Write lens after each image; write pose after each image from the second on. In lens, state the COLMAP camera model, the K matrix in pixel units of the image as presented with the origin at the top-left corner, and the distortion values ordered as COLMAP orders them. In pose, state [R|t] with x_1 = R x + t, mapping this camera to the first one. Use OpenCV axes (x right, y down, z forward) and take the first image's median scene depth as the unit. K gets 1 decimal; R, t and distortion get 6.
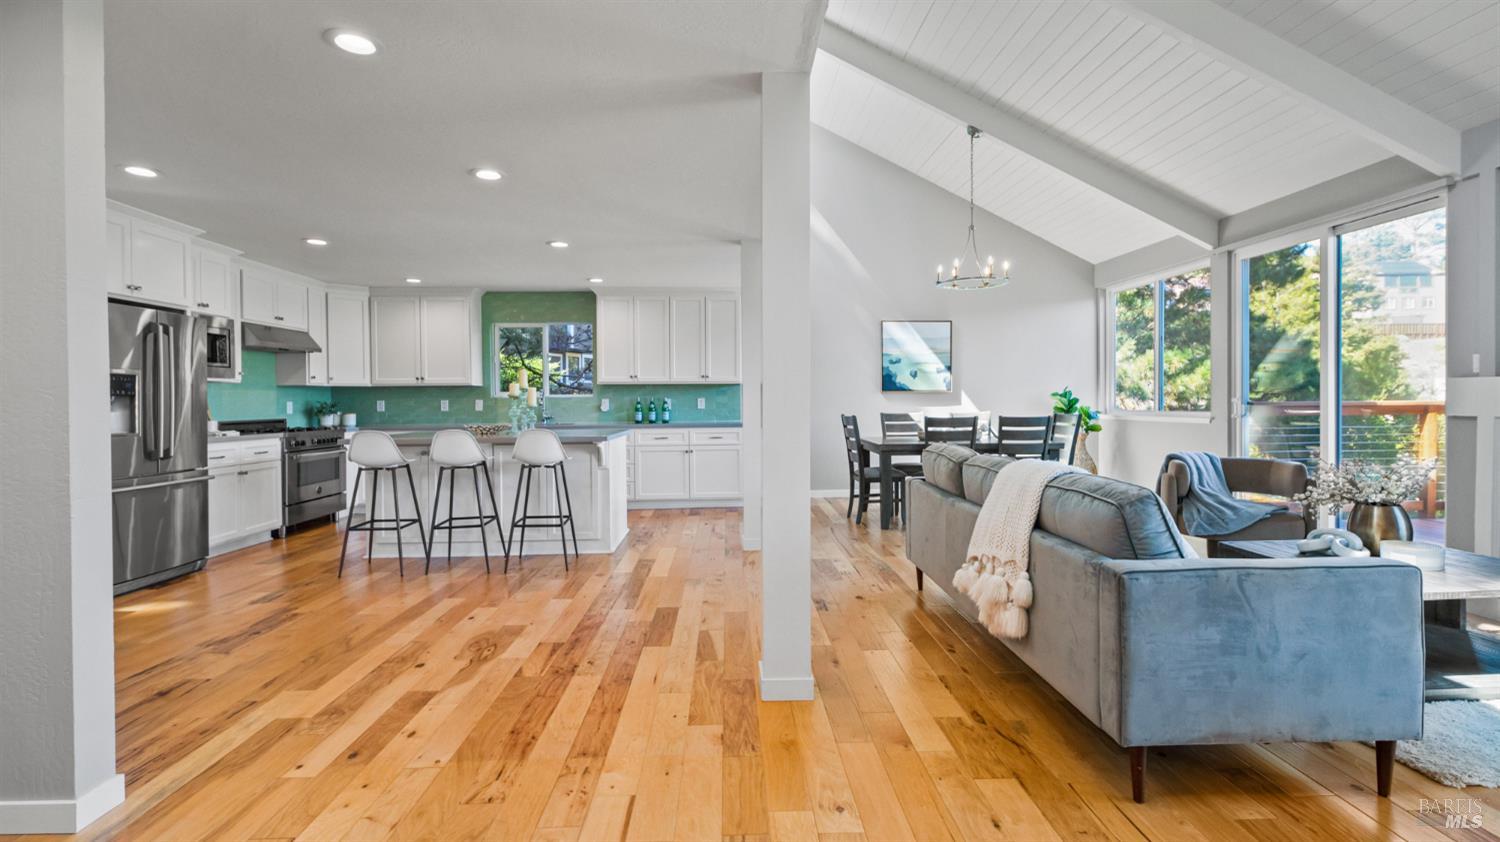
lens RADIAL K [[671.8, 0, 747.5], [0, 671.8, 406.4], [0, 0, 1]] dist [0.012792, -0.008115]
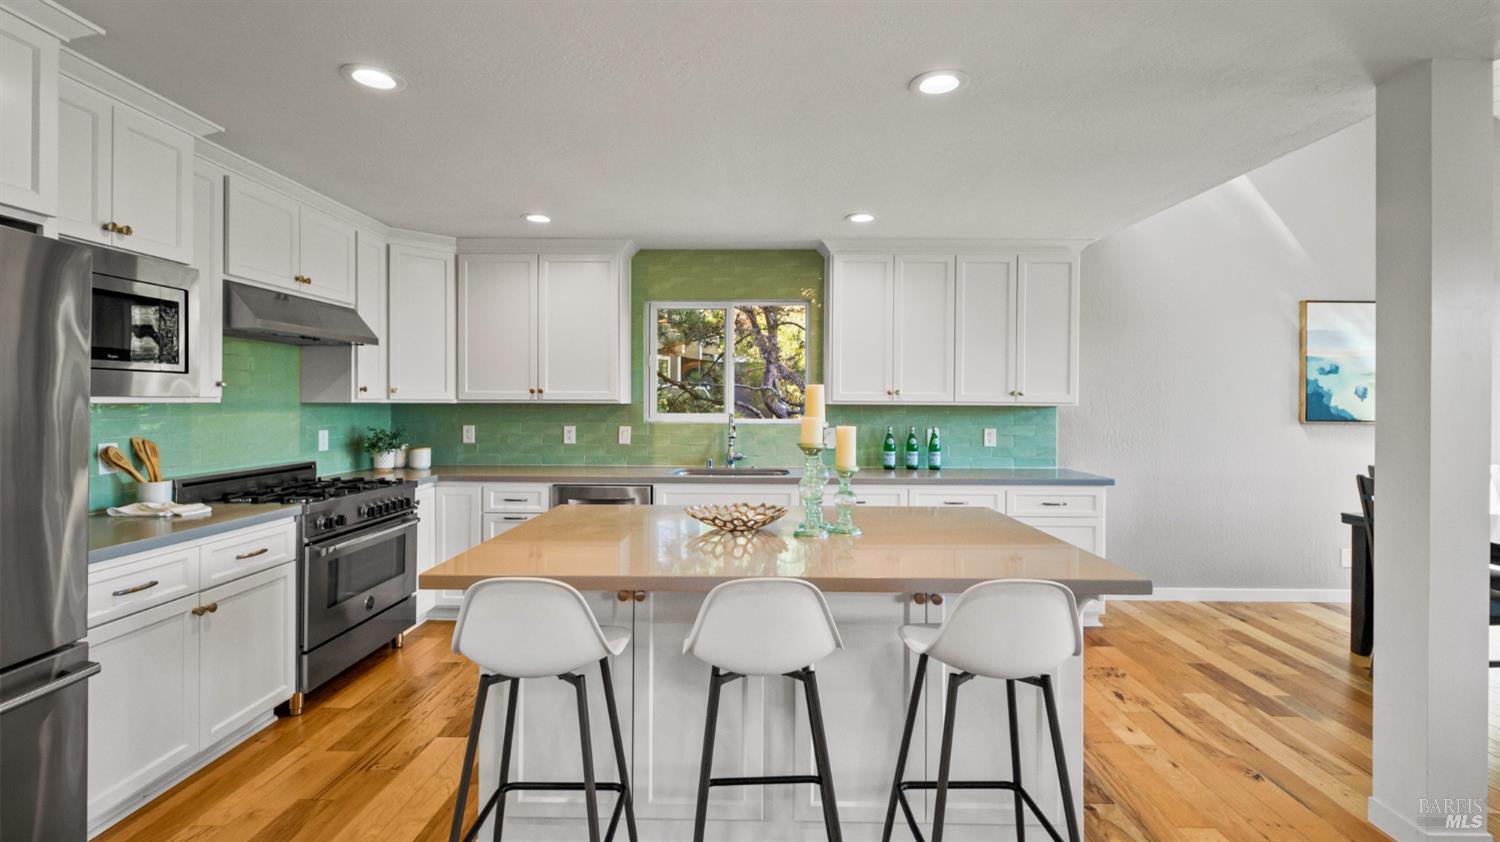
lens RADIAL K [[671.8, 0, 746.5], [0, 671.8, 405.3], [0, 0, 1]] dist [0.012792, -0.008115]
pose [[0.998211, 0.013938, -0.058141, -0.289612], [-0.014247, 0.999887, -0.004896, -0.031256], [0.058066, 0.005716, 0.998296, 0.453809]]
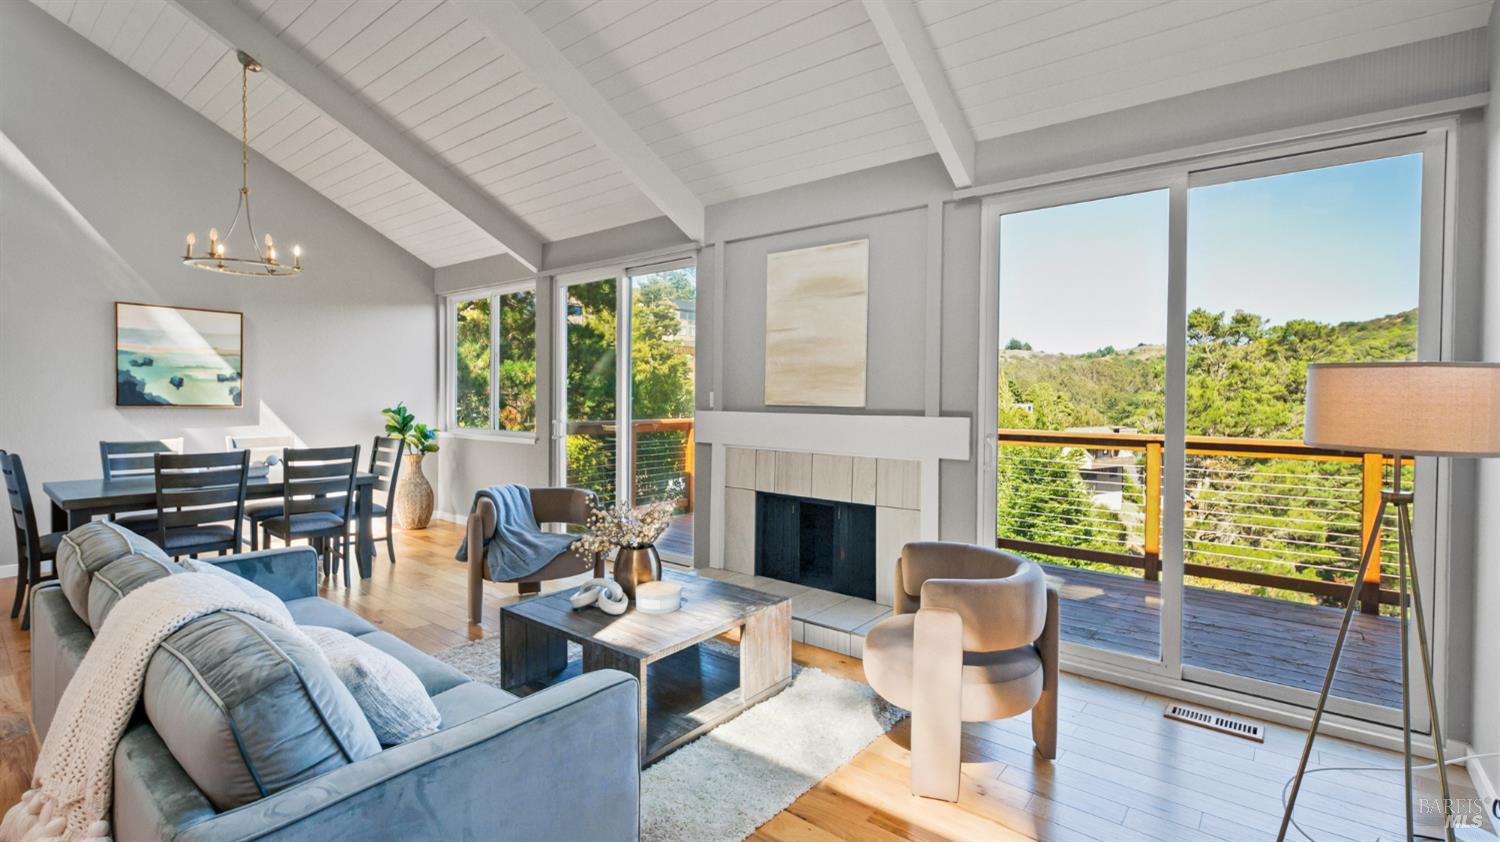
lens RADIAL K [[671.8, 0, 746.2], [0, 671.8, 407.9], [0, 0, 1]] dist [0.012792, -0.008115]
pose [[0.657059, 0.001884, 0.753837, 0.122892], [-0.006520, 0.999974, 0.003184, -0.031587], [-0.753811, -0.007007, 0.657054, 0.092640]]
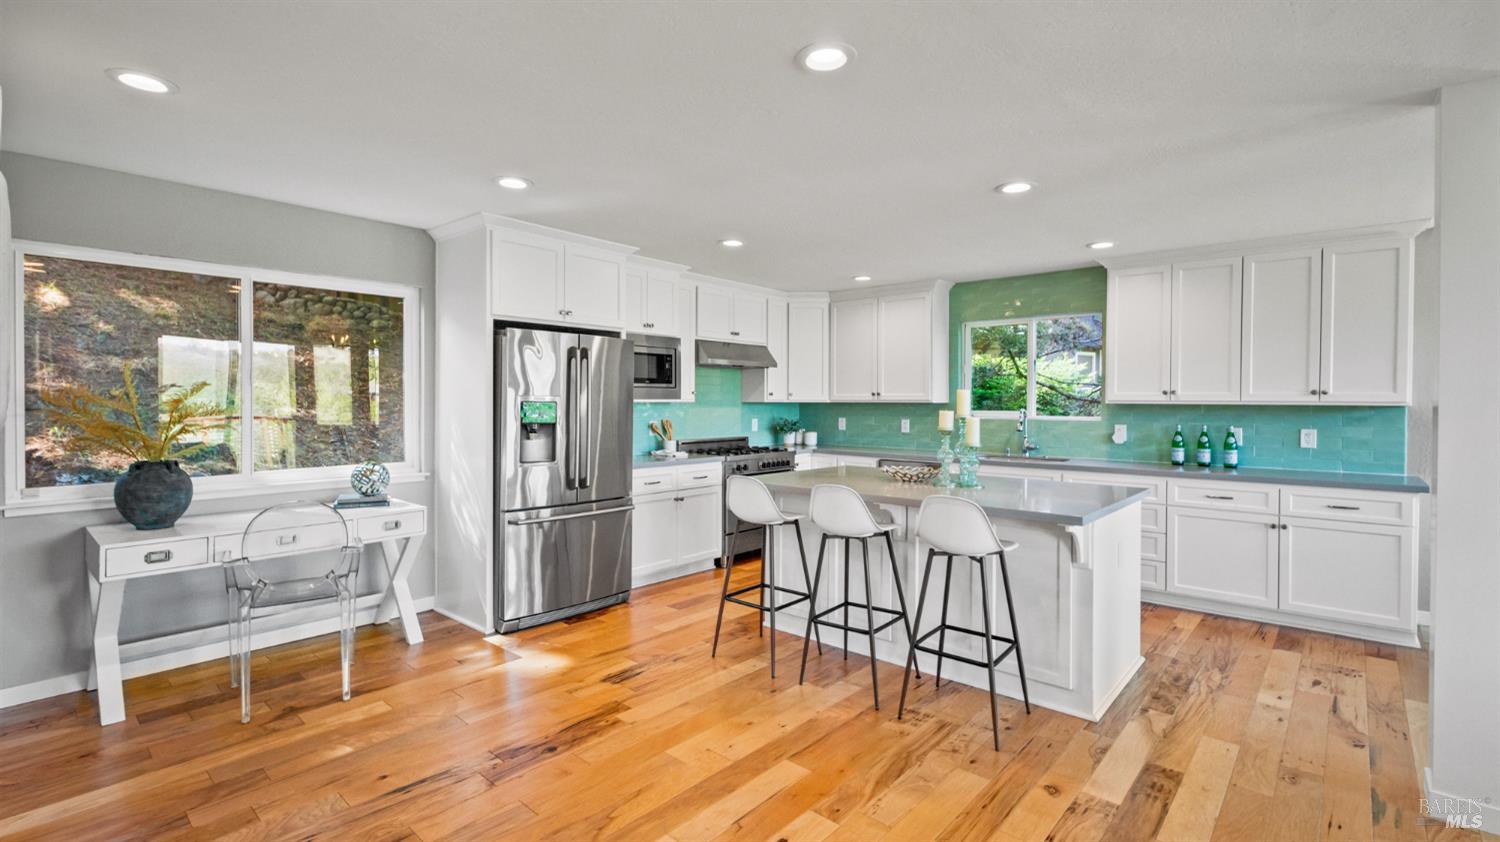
lens RADIAL K [[671.8, 0, 745.4], [0, 671.8, 408.8], [0, 0, 1]] dist [0.012792, -0.008115]
pose [[0.723552, 0.019912, -0.689983, -0.023088], [-0.016829, 0.999796, 0.011205, -0.032348], [0.690065, 0.003504, 0.723739, 0.299148]]
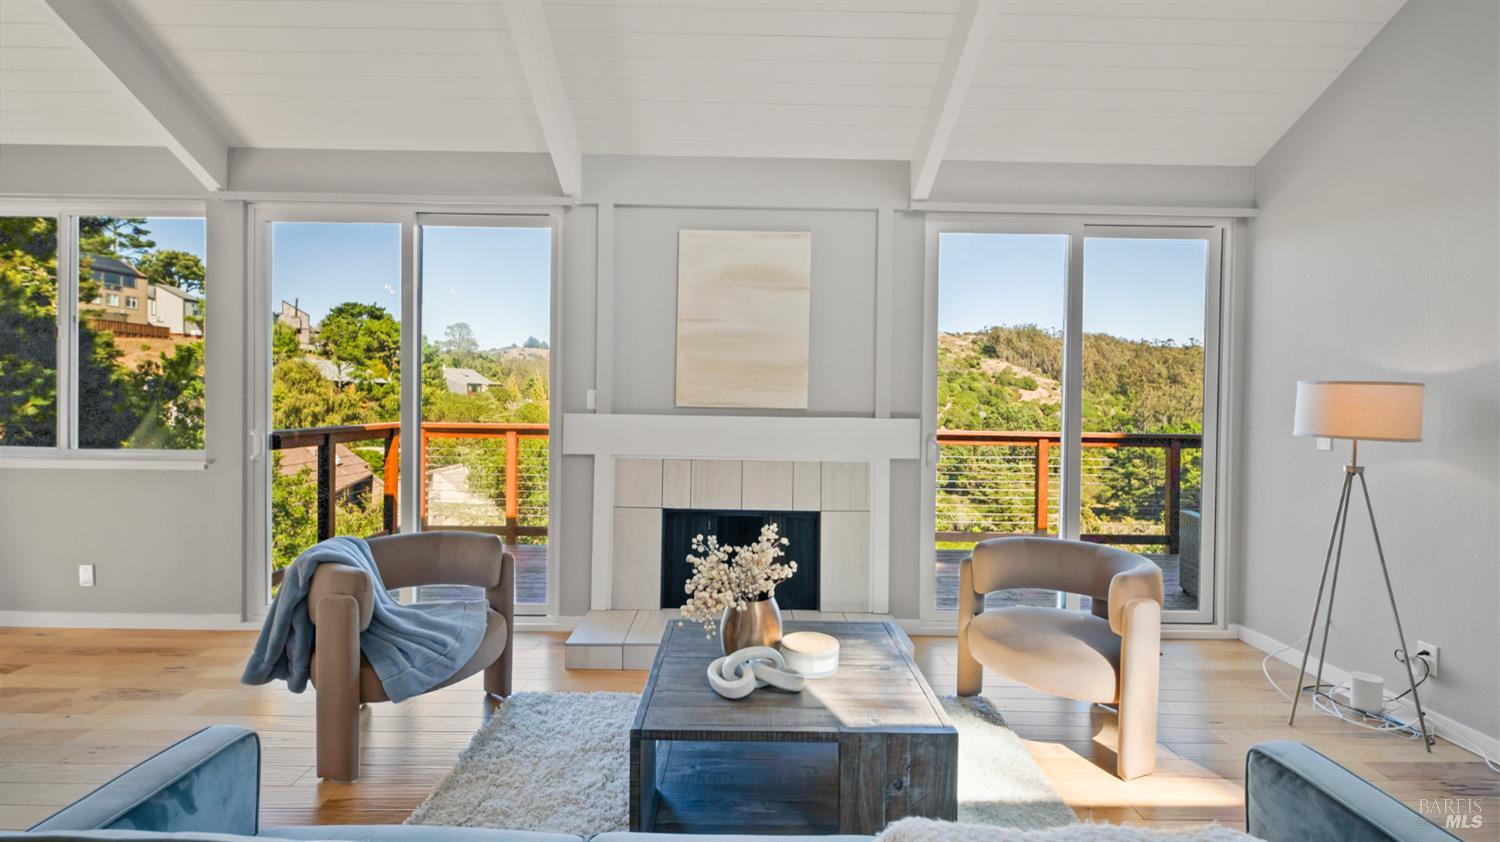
lens RADIAL K [[671.8, 0, 746.4], [0, 671.8, 410.7], [0, 0, 1]] dist [0.012792, -0.008115]
pose [[0.028979, -0.007506, 0.999552, 0.072922], [-0.005659, 0.999955, 0.007673, -0.033646], [-0.999564, -0.005879, 0.028935, 0.443806]]
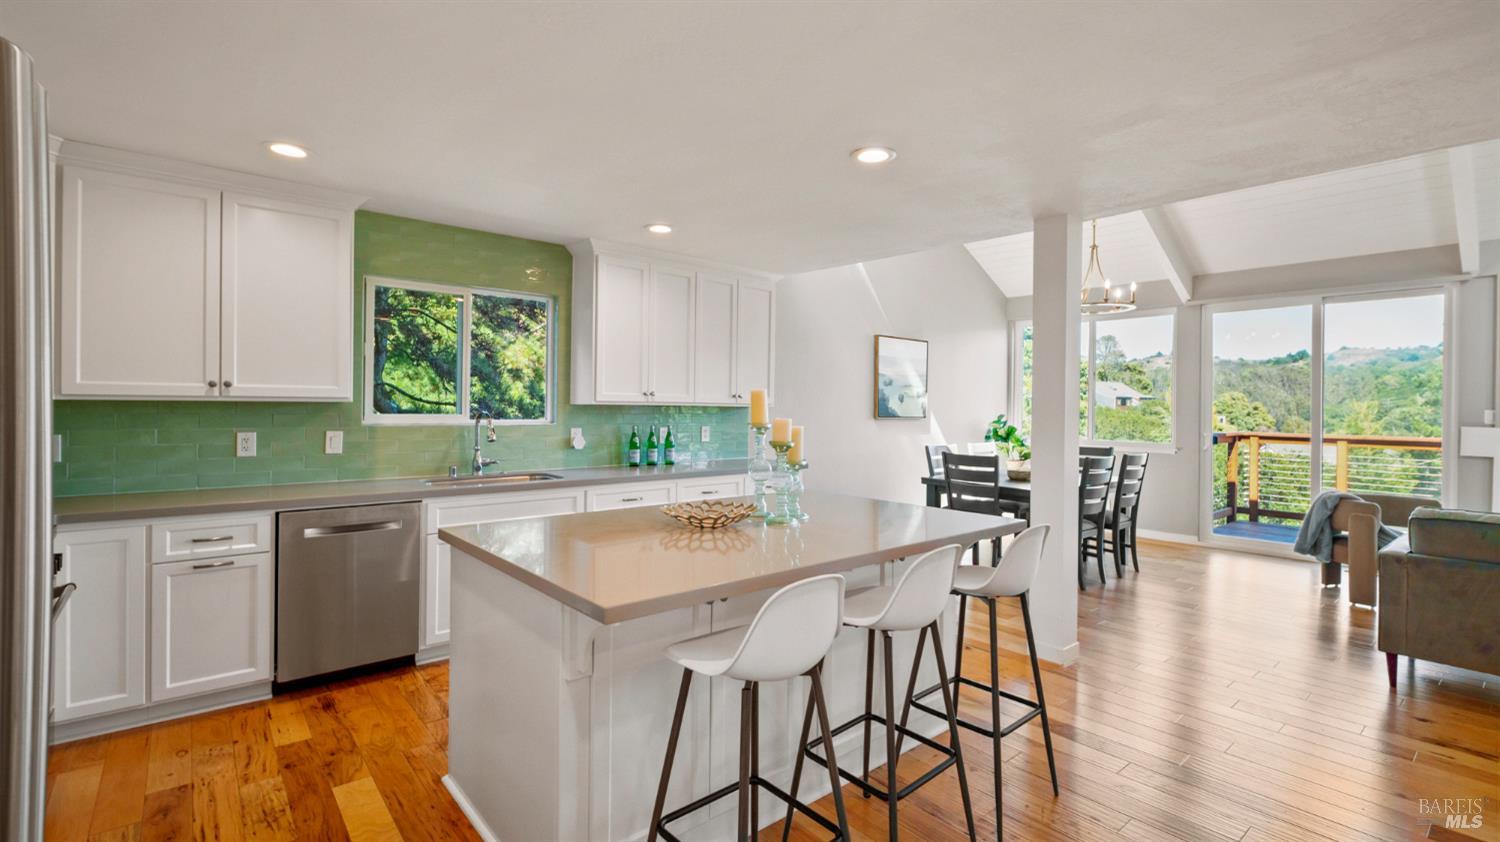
lens RADIAL K [[671.8, 0, 746.1], [0, 671.8, 409.4], [0, 0, 1]] dist [0.012792, -0.008115]
pose [[0.789115, 0.014443, 0.614075, -0.528813], [-0.014112, 0.999886, -0.005382, -0.030561], [-0.614083, -0.004419, 0.789229, 0.503710]]
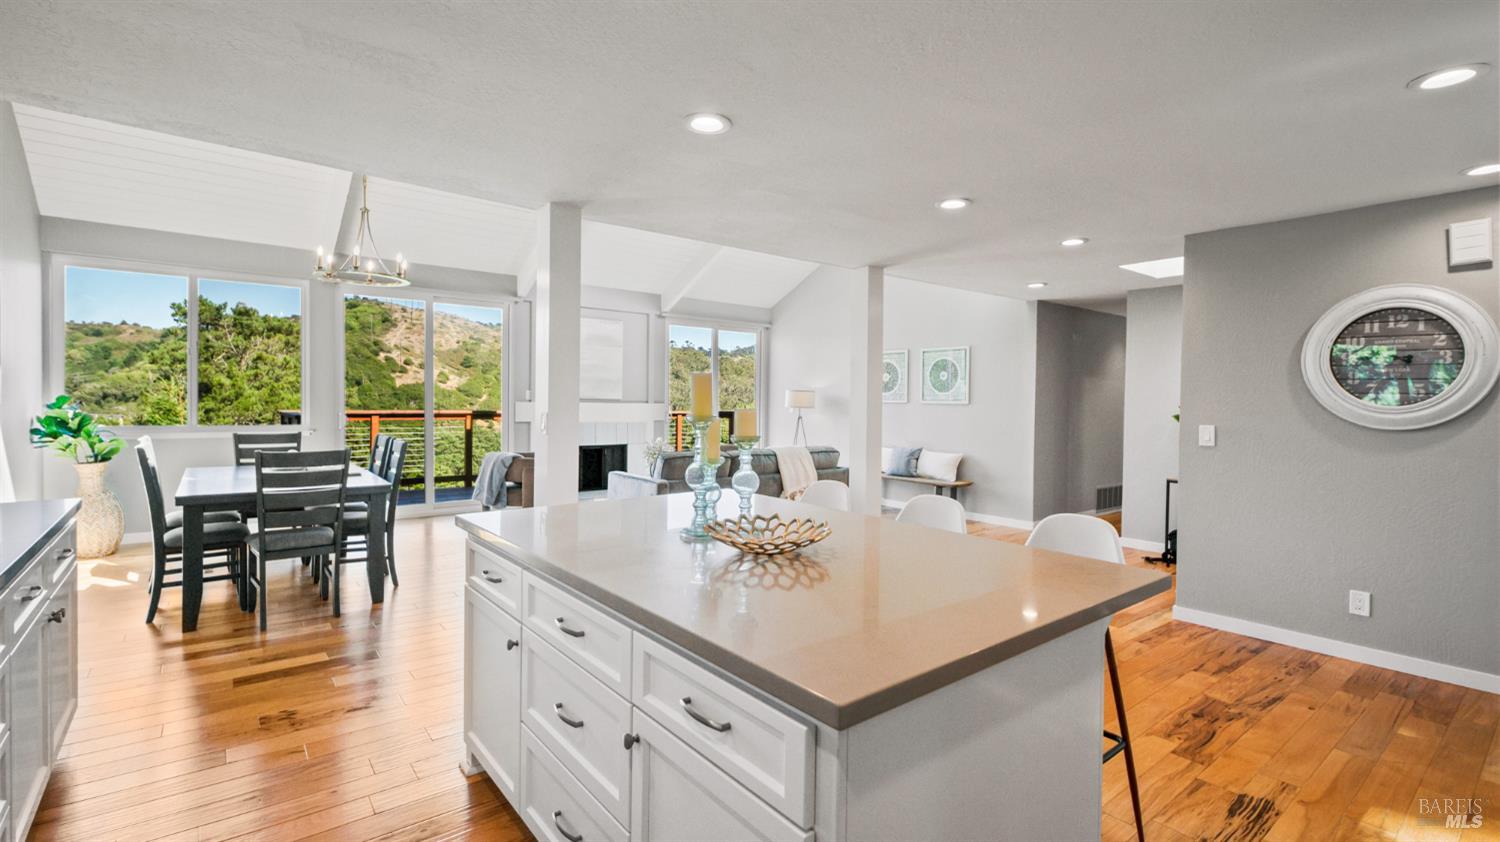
lens RADIAL K [[671.8, 0, 746.3], [0, 671.8, 415.6], [0, 0, 1]] dist [0.012792, -0.008115]
pose [[-0.597733, -0.021549, 0.801406, -0.538233], [-0.002913, 0.999690, 0.024708, -0.032460], [-0.801690, 0.012434, -0.597611, 0.991949]]
